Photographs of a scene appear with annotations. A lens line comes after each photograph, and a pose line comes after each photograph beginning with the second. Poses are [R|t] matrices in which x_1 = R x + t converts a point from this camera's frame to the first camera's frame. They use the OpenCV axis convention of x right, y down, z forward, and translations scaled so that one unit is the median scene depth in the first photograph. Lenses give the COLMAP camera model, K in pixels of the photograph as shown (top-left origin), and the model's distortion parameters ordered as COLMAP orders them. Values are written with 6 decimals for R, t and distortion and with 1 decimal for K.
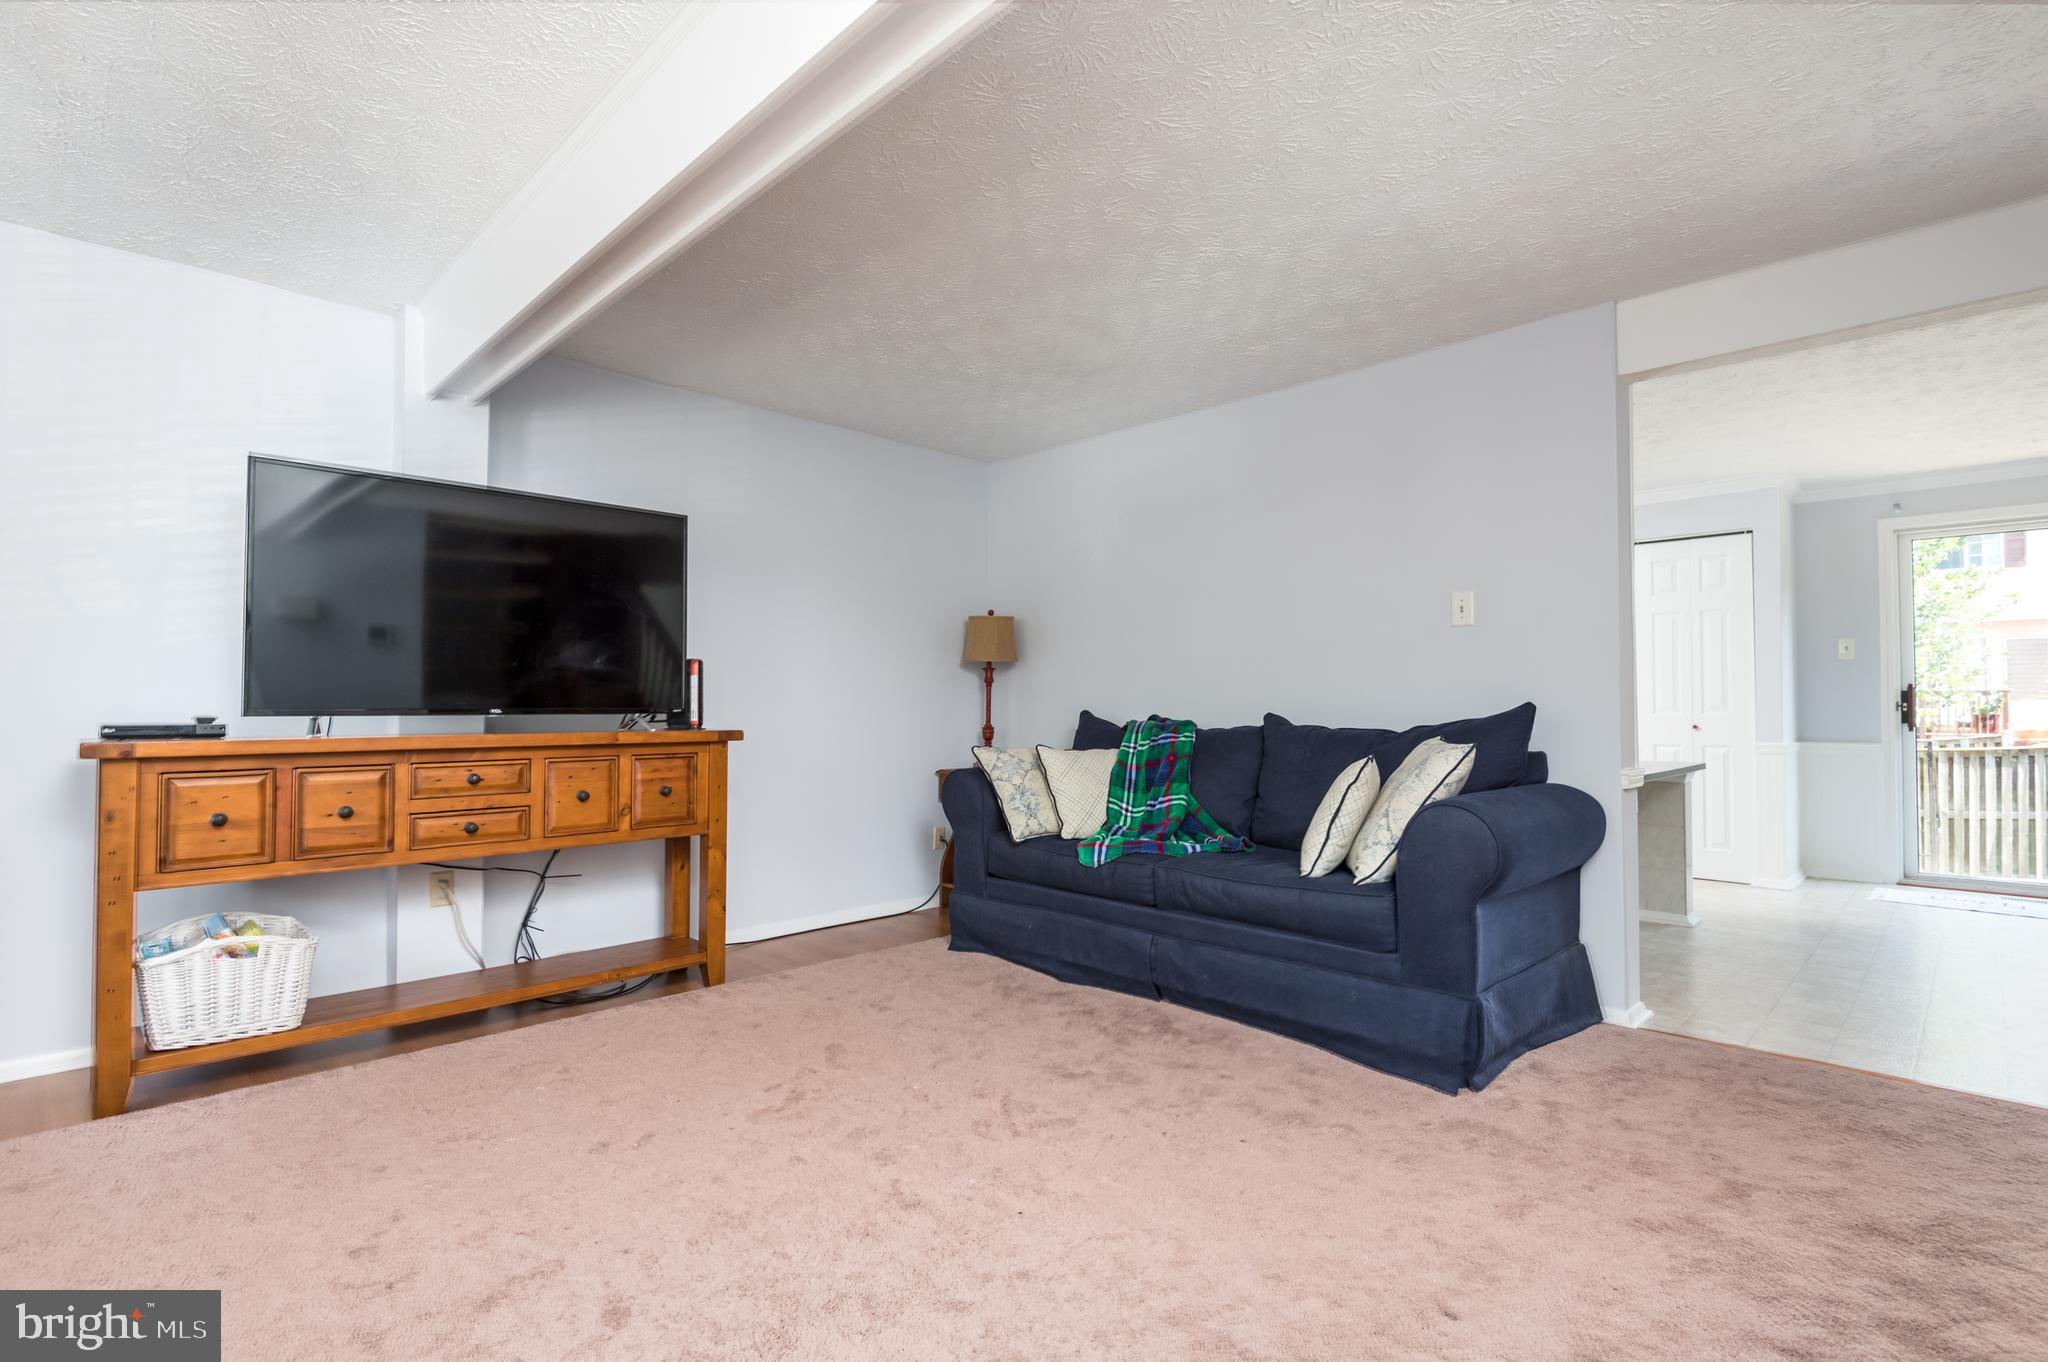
lens RADIAL K [[954.3, 0, 1031.6], [0, 954.3, 686.0], [0, 0, 1]] dist [-0.024828, -0.001380]
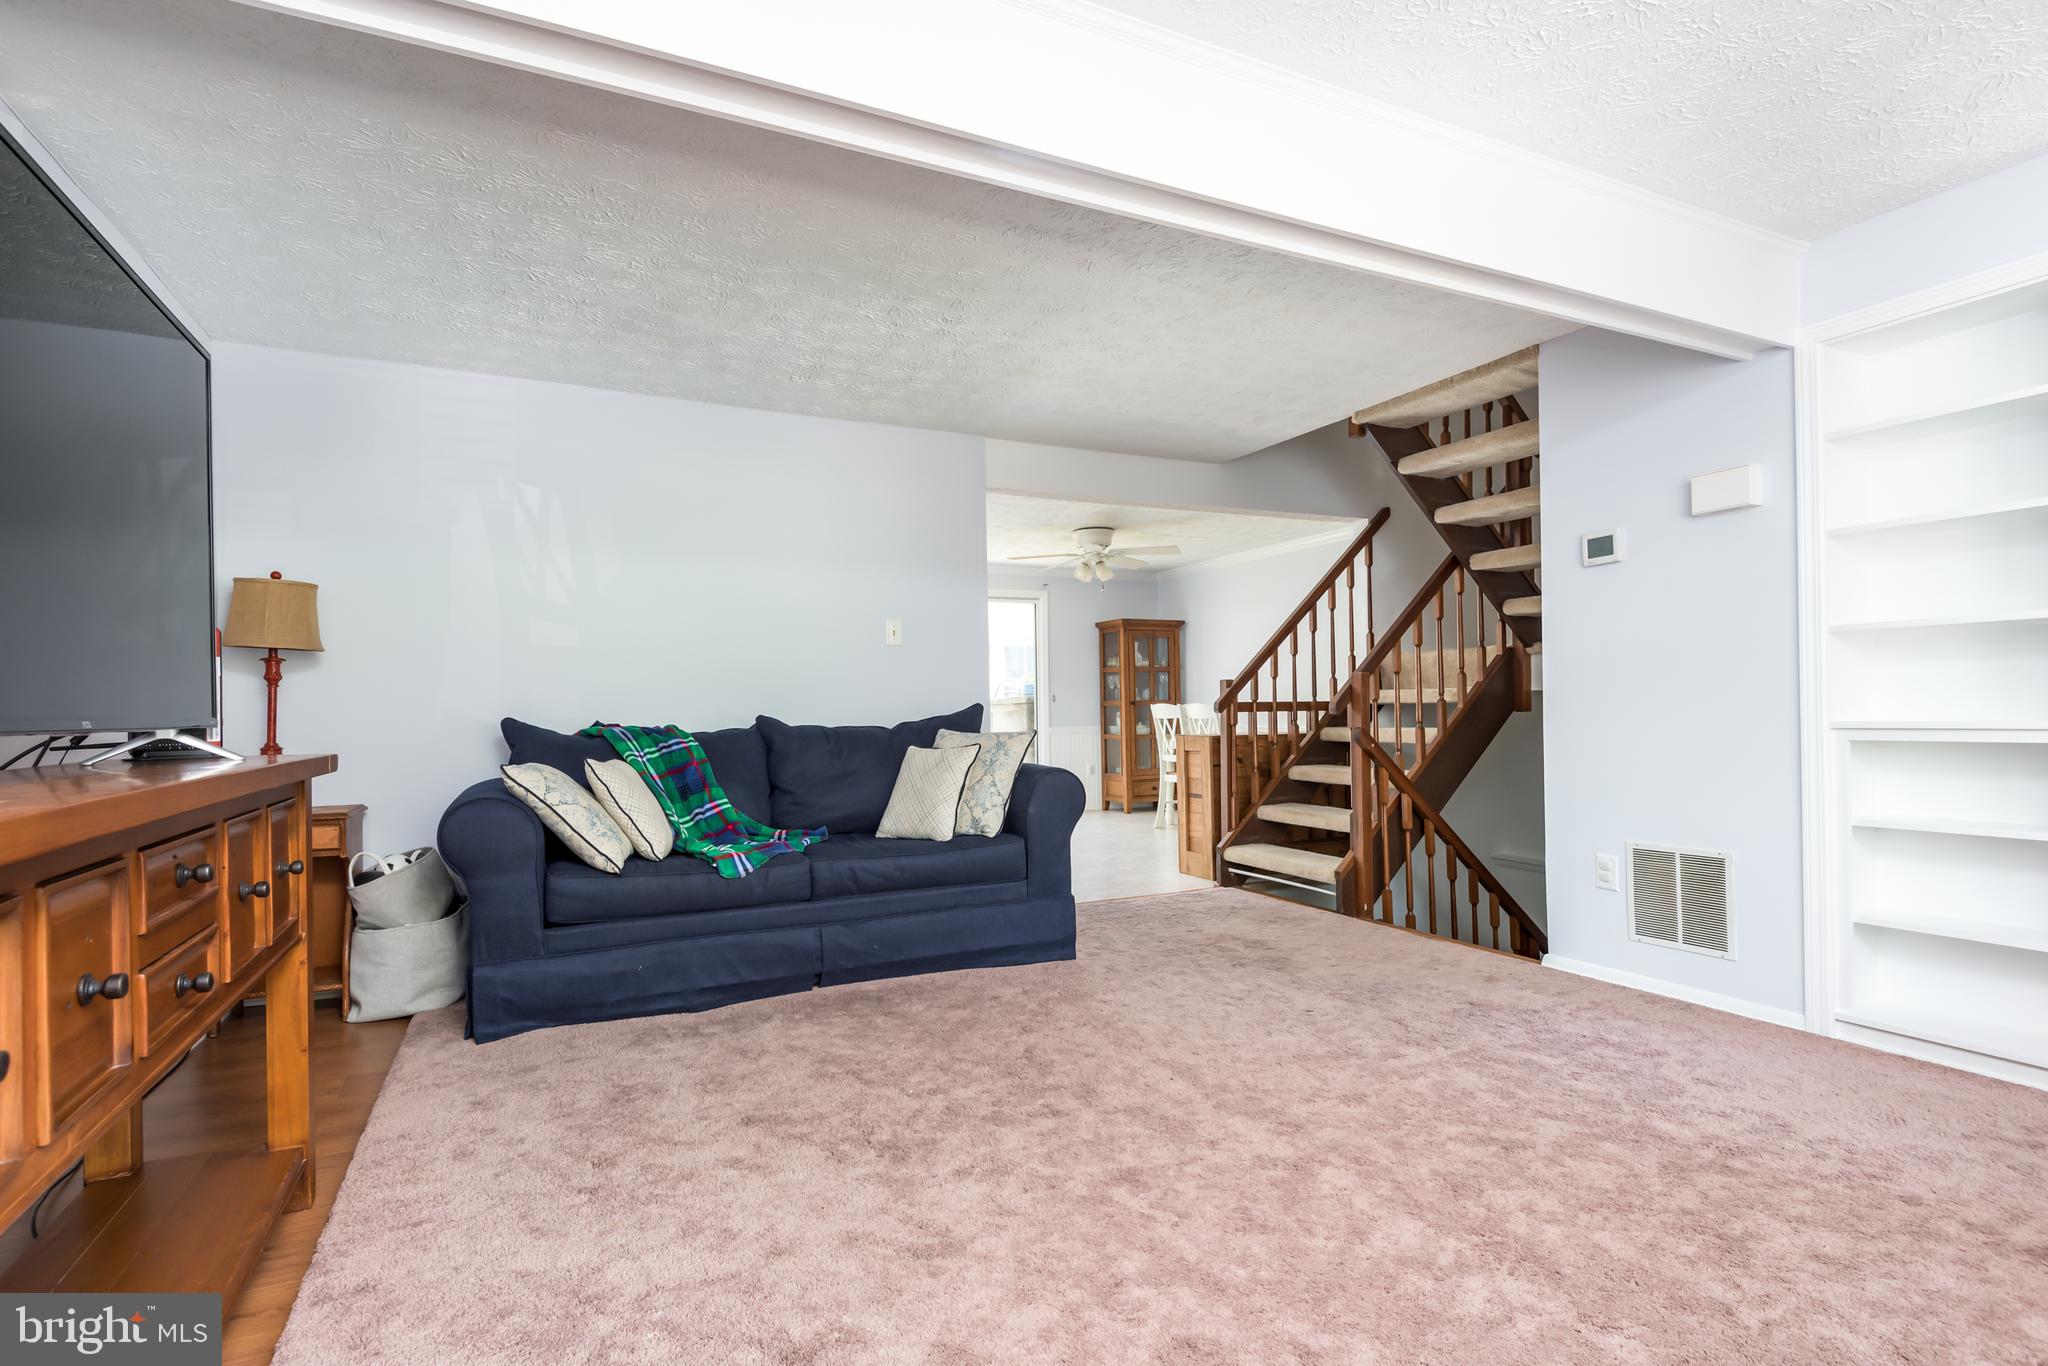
lens RADIAL K [[978.2, 0, 1031.1], [0, 978.2, 696.2], [0, 0, 1]] dist [-0.000169, -0.000003]
pose [[0.309355, 0.002265, 0.950944, -0.687488], [-0.009136, 0.999958, 0.000590, 0.003383], [-0.950903, -0.008870, 0.309363, 0.369479]]
